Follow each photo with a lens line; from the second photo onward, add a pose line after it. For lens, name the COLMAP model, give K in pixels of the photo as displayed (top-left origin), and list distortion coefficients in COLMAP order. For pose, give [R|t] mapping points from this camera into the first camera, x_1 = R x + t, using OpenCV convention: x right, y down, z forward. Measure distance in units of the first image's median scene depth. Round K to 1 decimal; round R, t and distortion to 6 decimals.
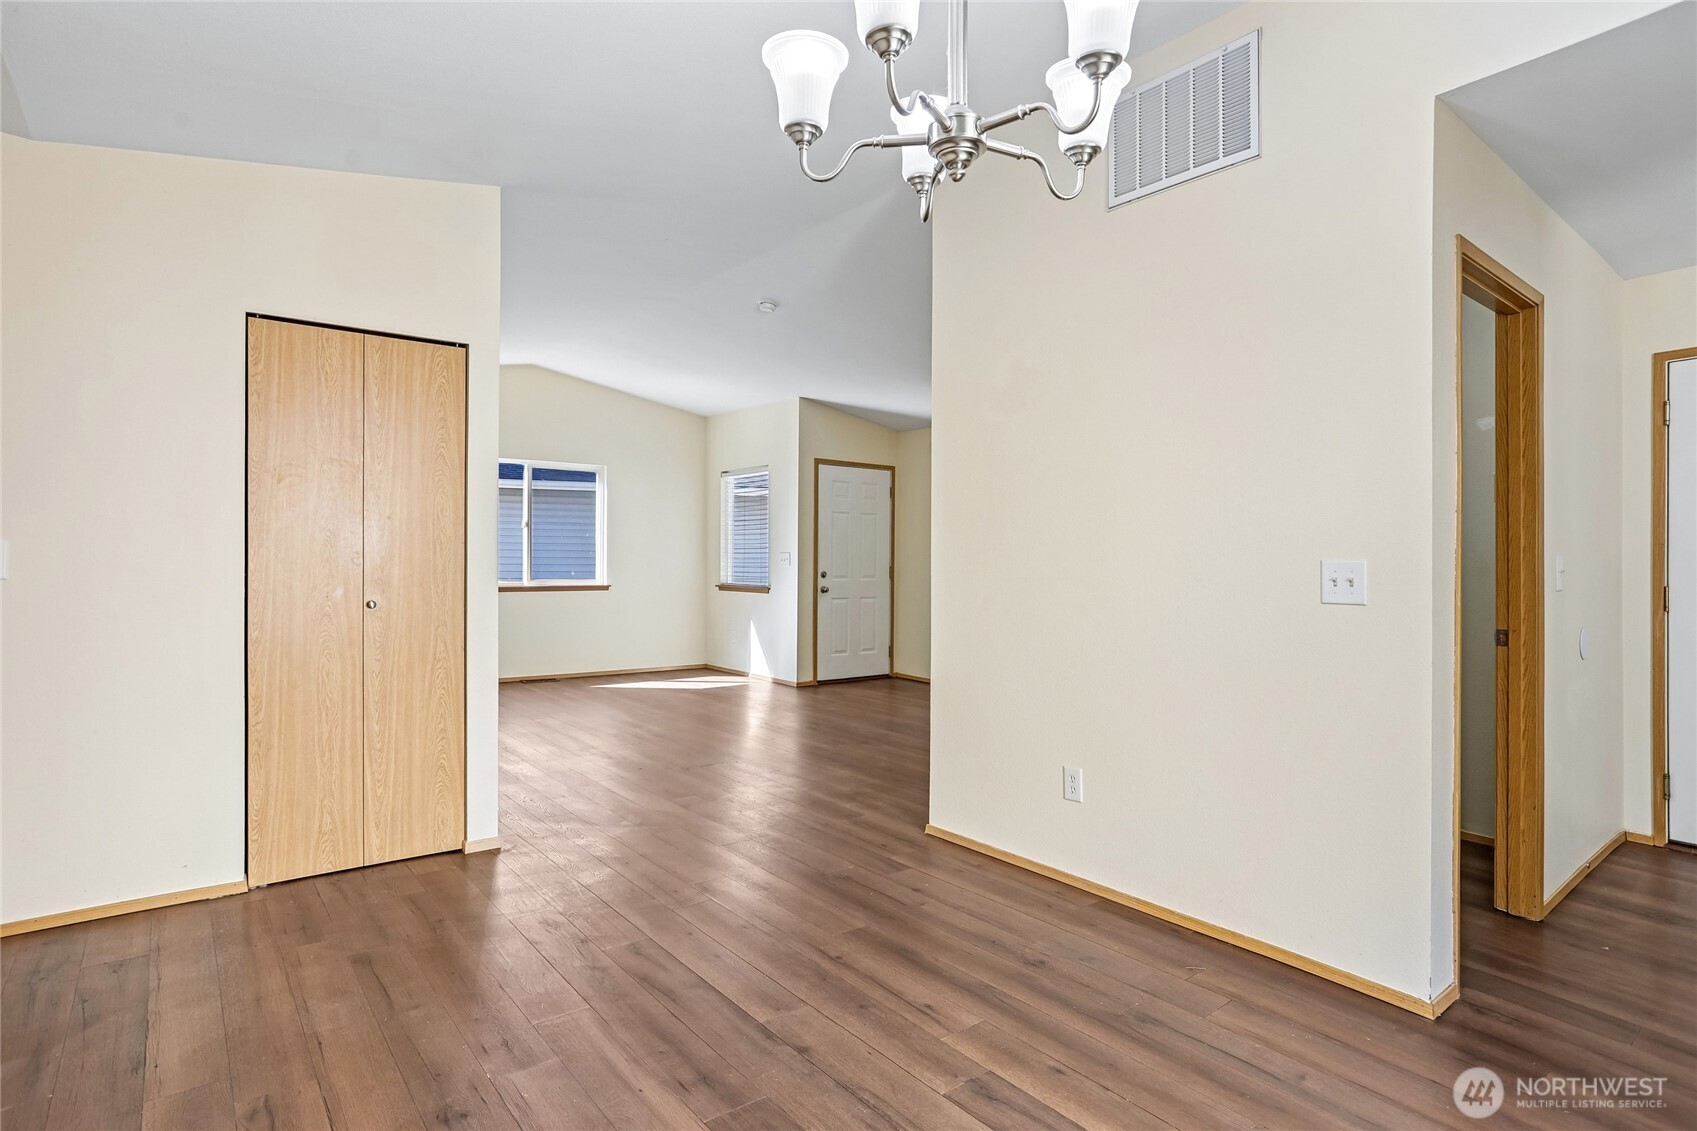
lens RADIAL K [[852.7, 0, 855.3], [0, 852.7, 619.8], [0, 0, 1]] dist [0.017486, 0.000014]
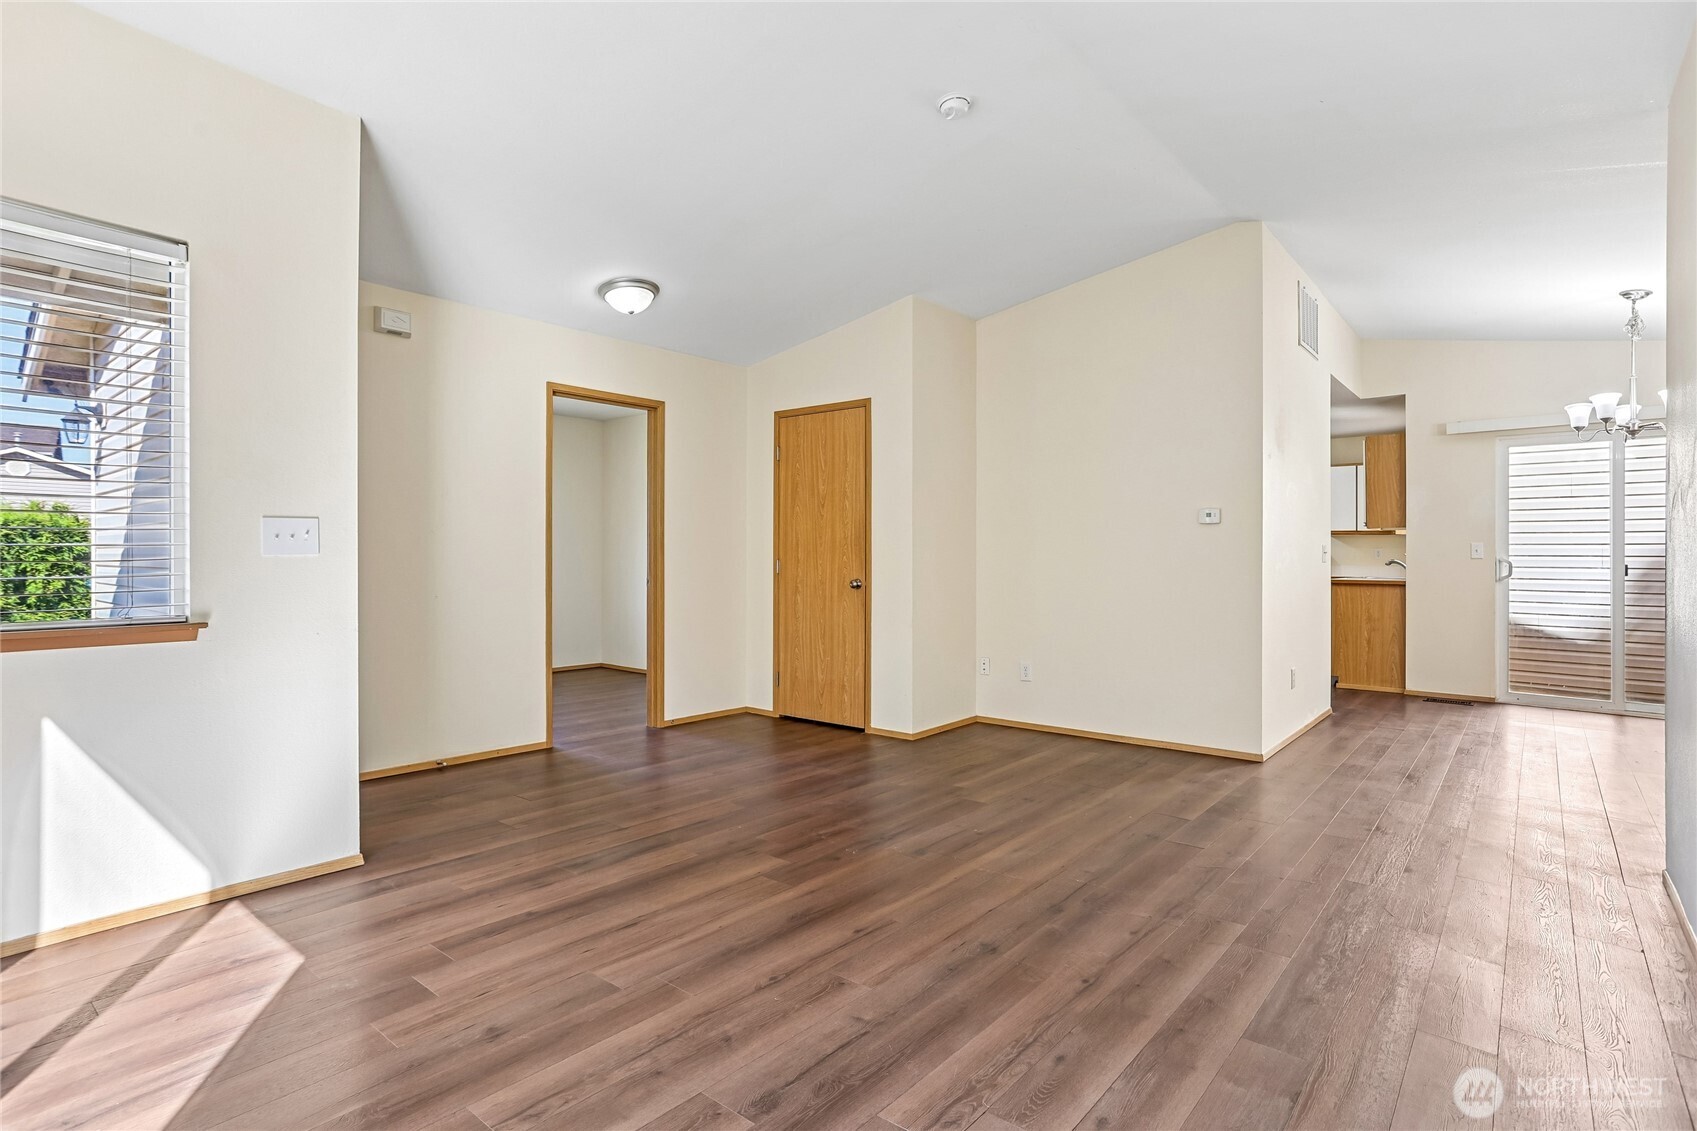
lens RADIAL K [[841.5, 0, 848.5], [0, 841.5, 565.5], [0, 0, 1]] dist [-0.008844, 0.001018]
pose [[-0.190087, -0.009057, 0.981725, -0.446339], [0.064322, 0.997694, 0.021659, -0.045307], [-0.979658, 0.067263, -0.189066, 0.806188]]
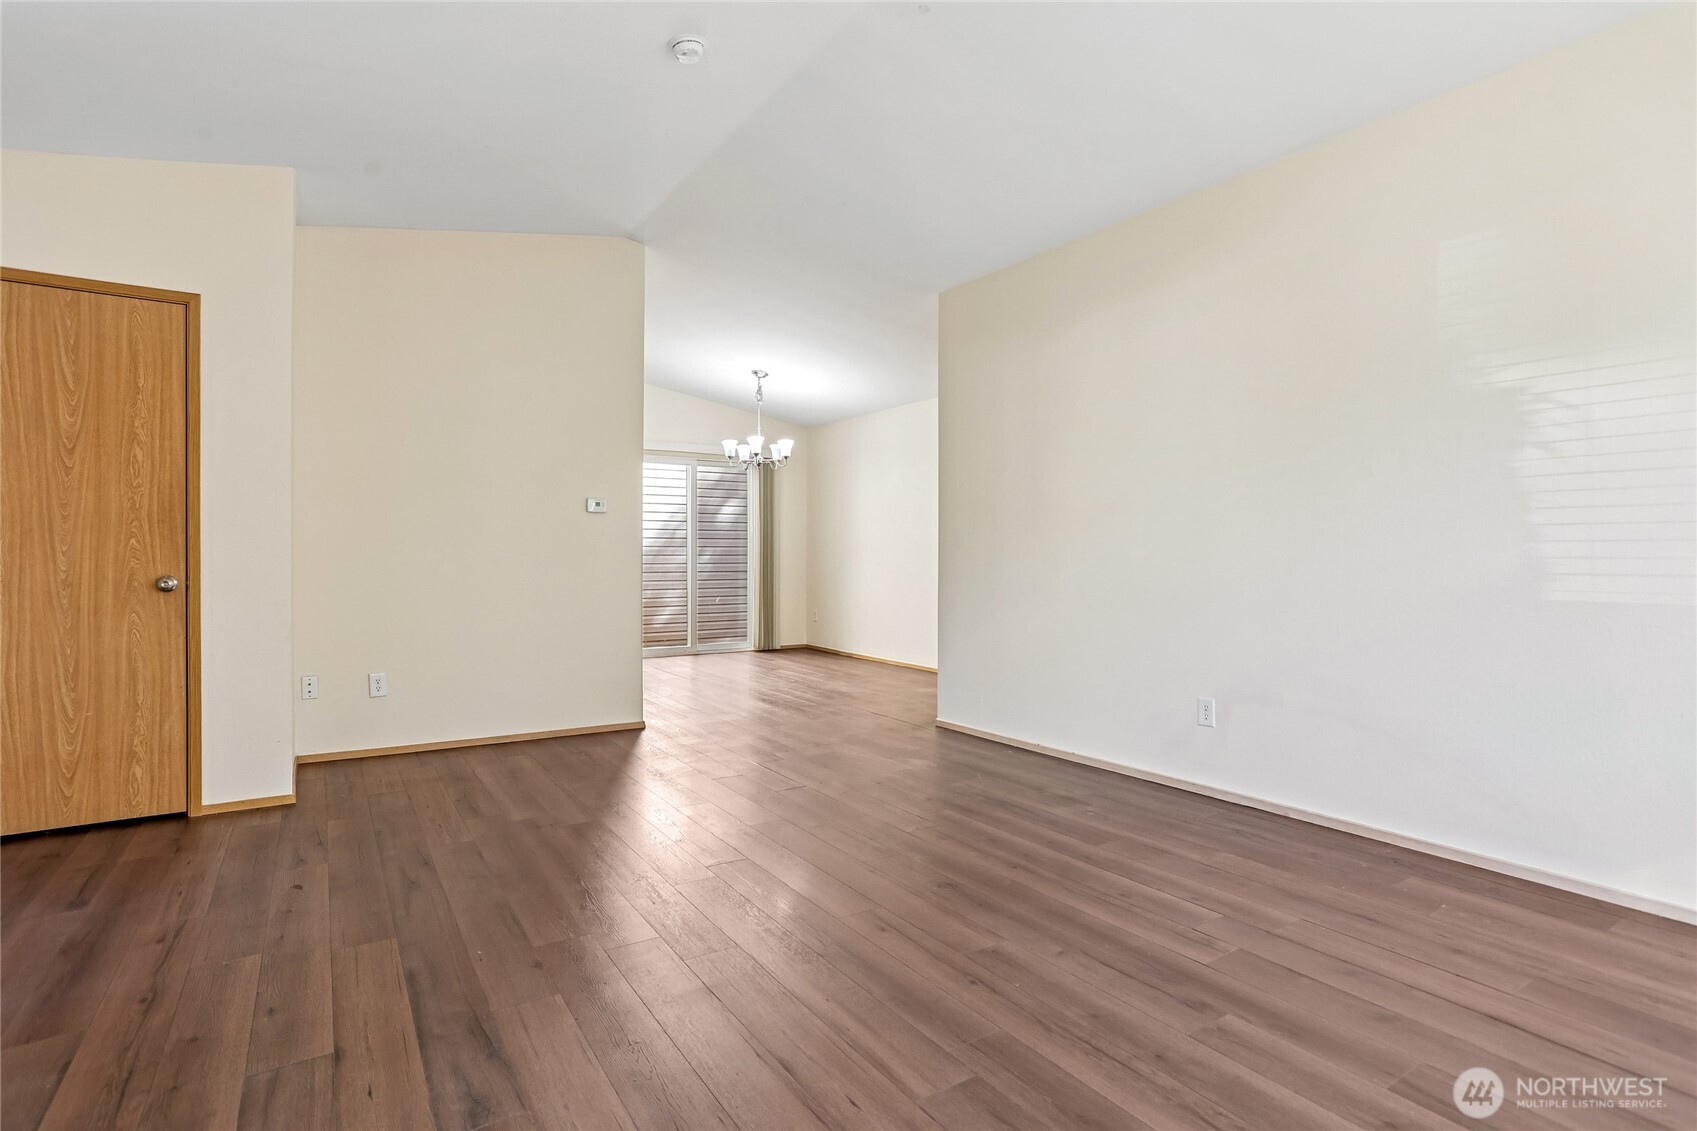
lens RADIAL K [[832.5, 0, 845.7], [0, 832.5, 542.6], [0, 0, 1]] dist [-0.021093, 0.000227]
pose [[-0.991394, -0.002401, 0.130888, -0.186116], [0.005410, 0.998226, 0.059288, -0.058061], [-0.130798, 0.059486, -0.989623, 1.024393]]
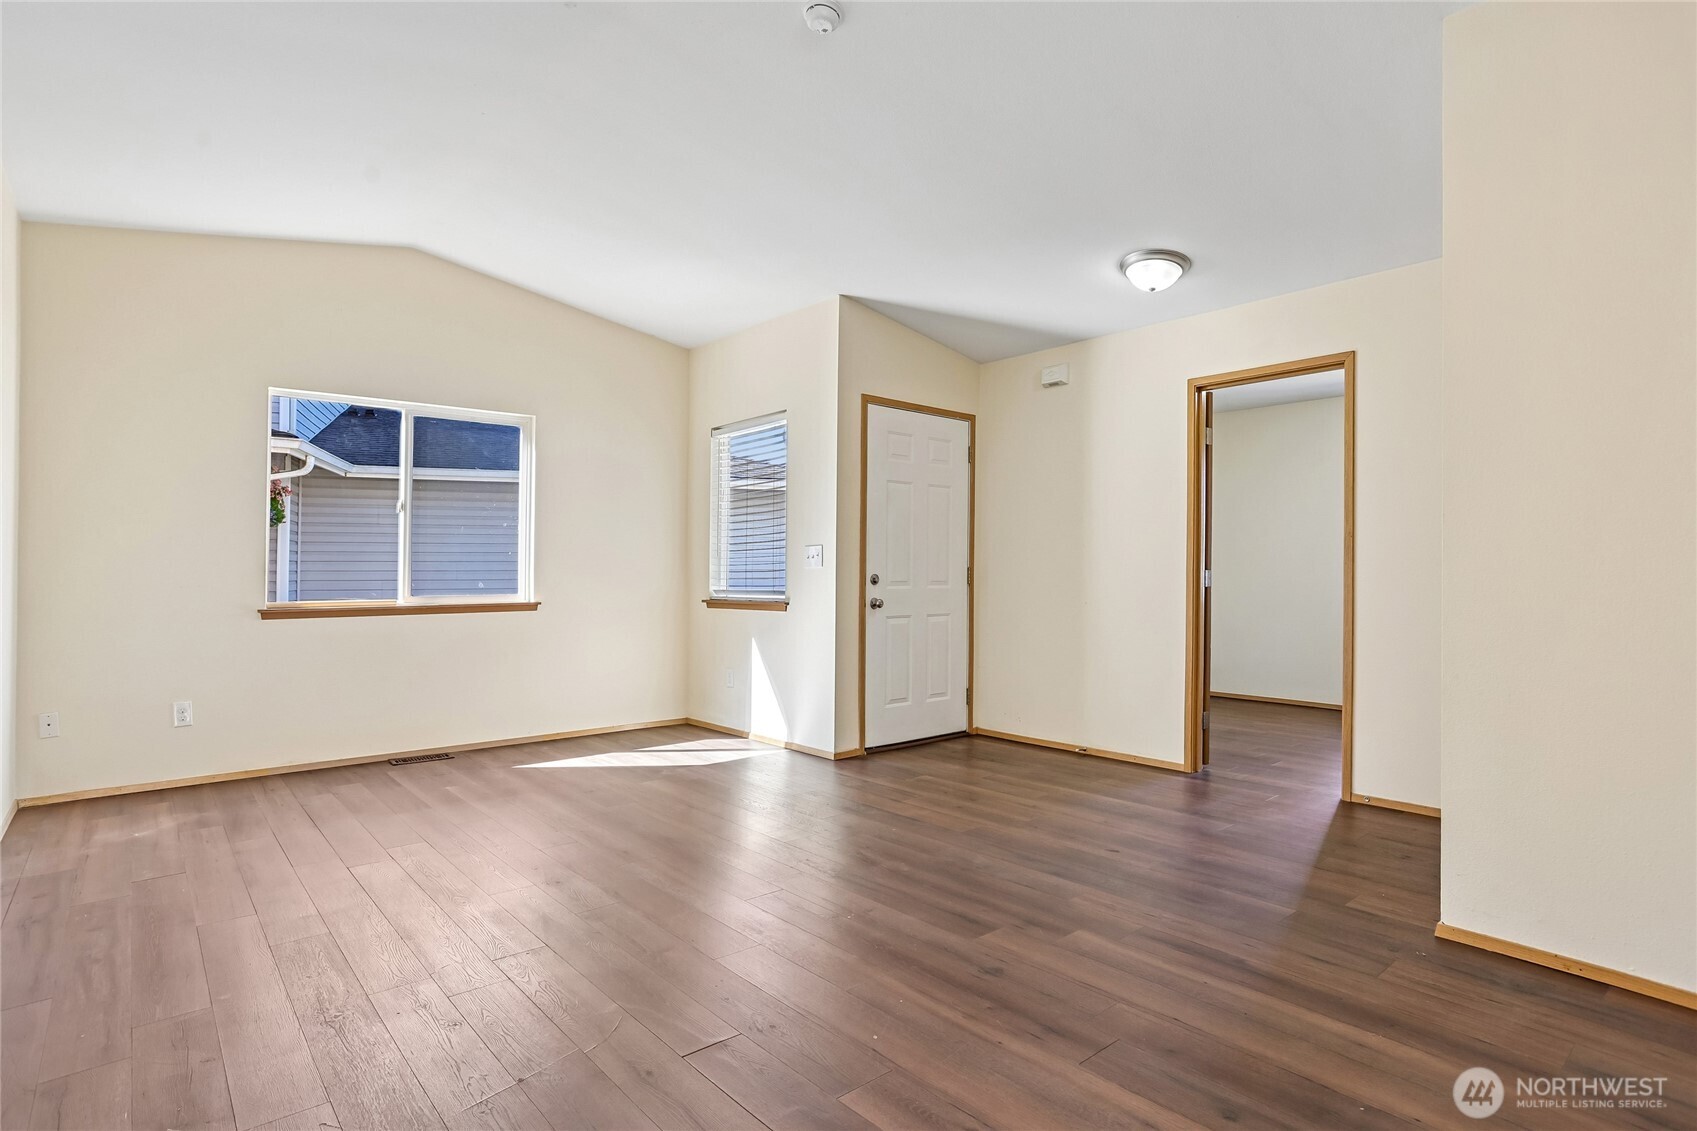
lens RADIAL K [[879.8, 0, 848.5], [0, 879.8, 565.5], [0, 0, 1]] dist [-0.001003, 0.000335]
pose [[0.999777, -0.015531, 0.014319, -0.063816], [0.016684, 0.996305, -0.084250, -0.008419], [-0.012958, 0.084470, 0.996342, 0.338432]]
